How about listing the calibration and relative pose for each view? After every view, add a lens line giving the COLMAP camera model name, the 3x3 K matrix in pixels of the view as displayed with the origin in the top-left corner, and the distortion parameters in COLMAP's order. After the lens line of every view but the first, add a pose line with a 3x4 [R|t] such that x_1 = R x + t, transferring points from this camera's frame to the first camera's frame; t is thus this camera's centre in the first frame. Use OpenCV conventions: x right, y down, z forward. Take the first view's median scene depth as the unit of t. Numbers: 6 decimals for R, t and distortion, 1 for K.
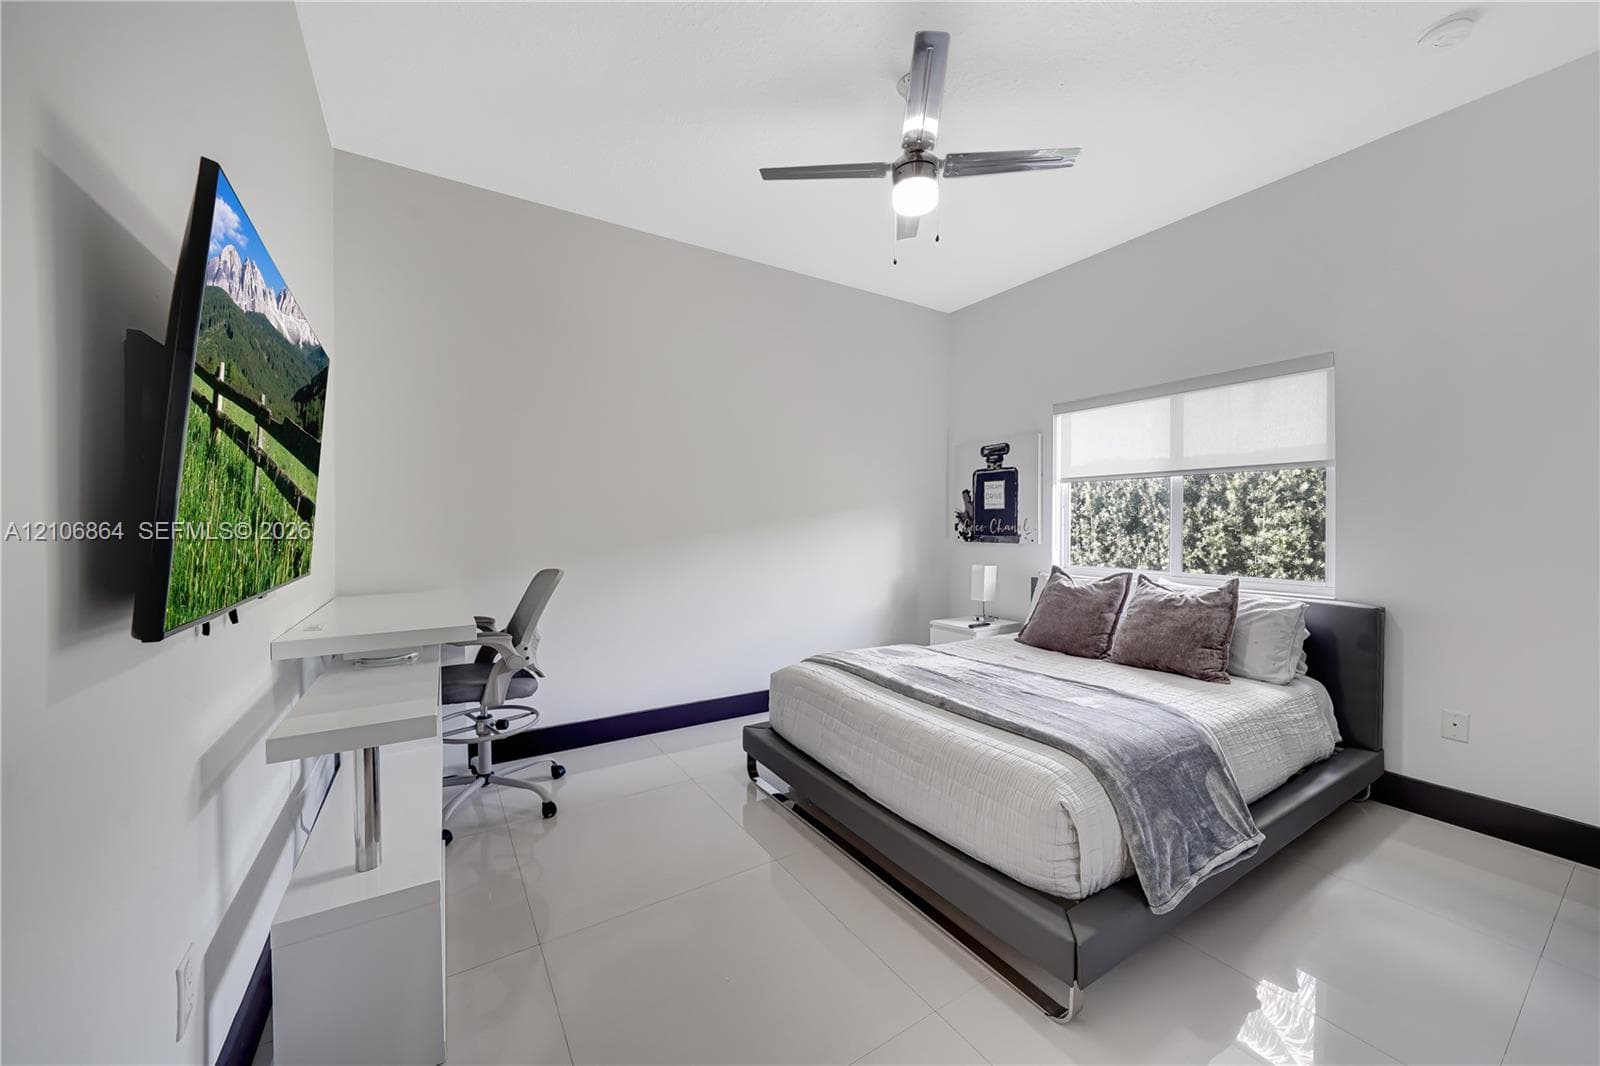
lens RADIAL K [[584.0, 0, 804.7], [0, 584.0, 533.5], [0, 0, 1]] dist [-0.023097, 0.006329]
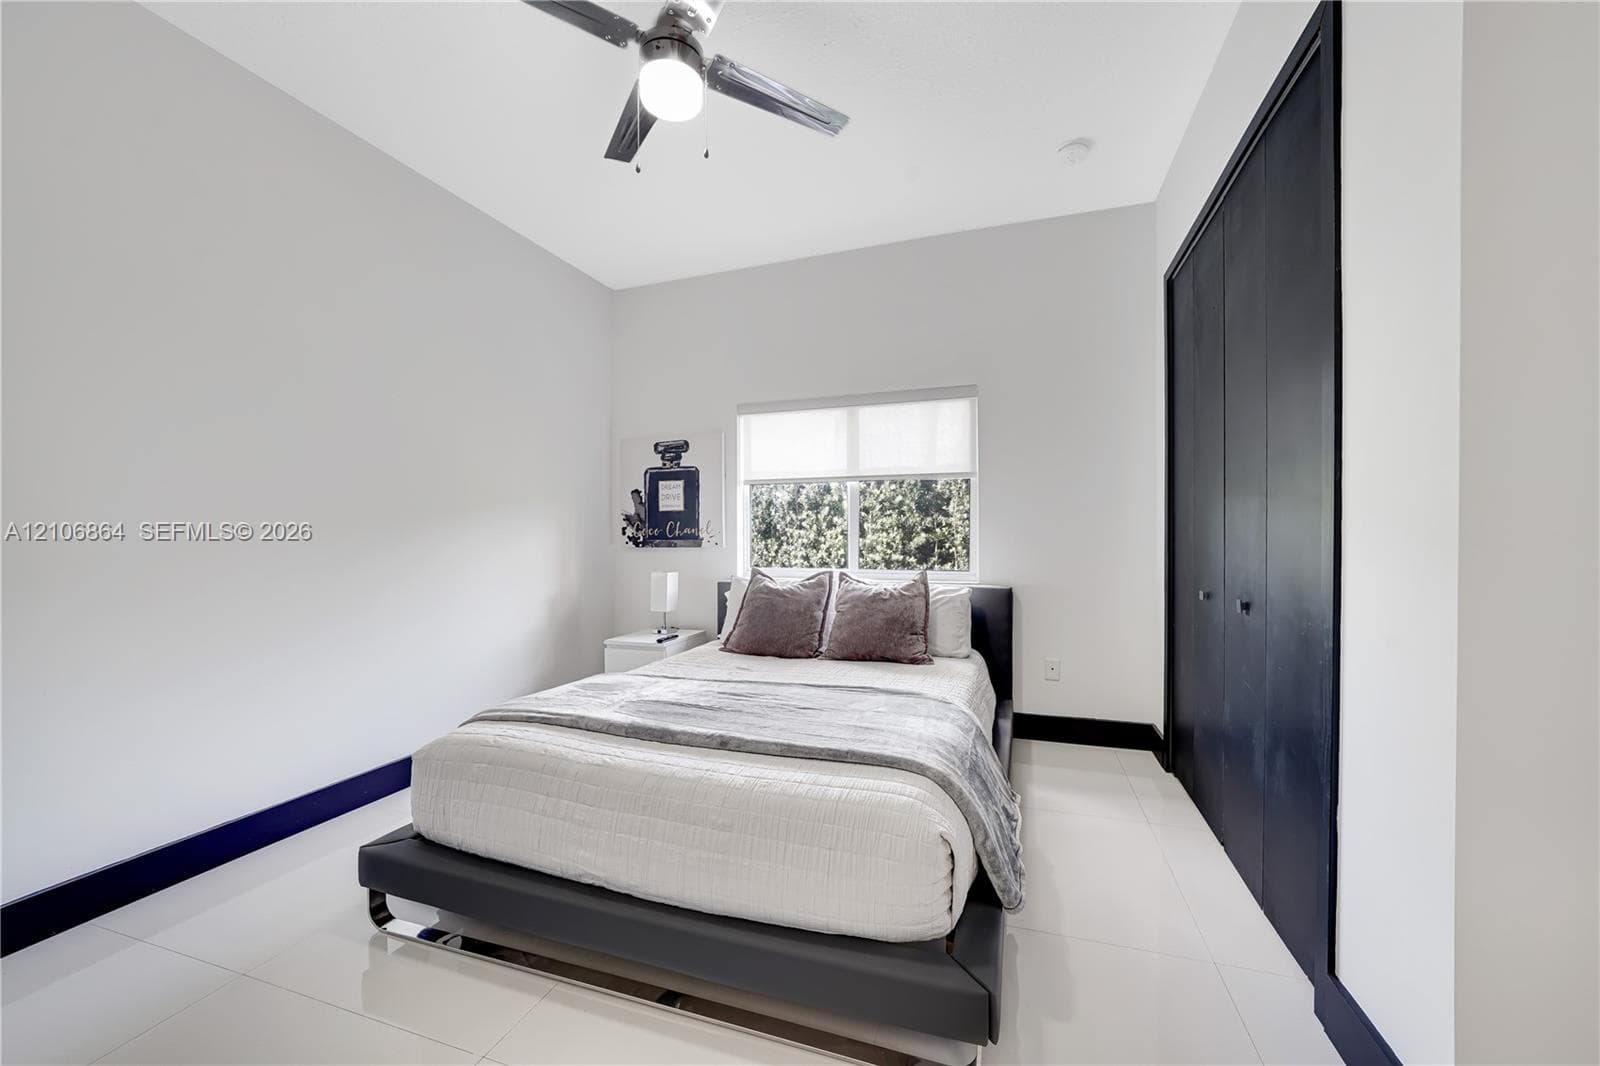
lens RADIAL K [[570.9, 0, 824.2], [0, 570.9, 544.5], [0, 0, 1]] dist [-0.014214, 0.000016]
pose [[0.761973, -0.016351, 0.647402, -0.083667], [0.015792, 0.999853, 0.006667, 0.009829], [-0.647416, 0.005143, 0.762119, 0.169431]]
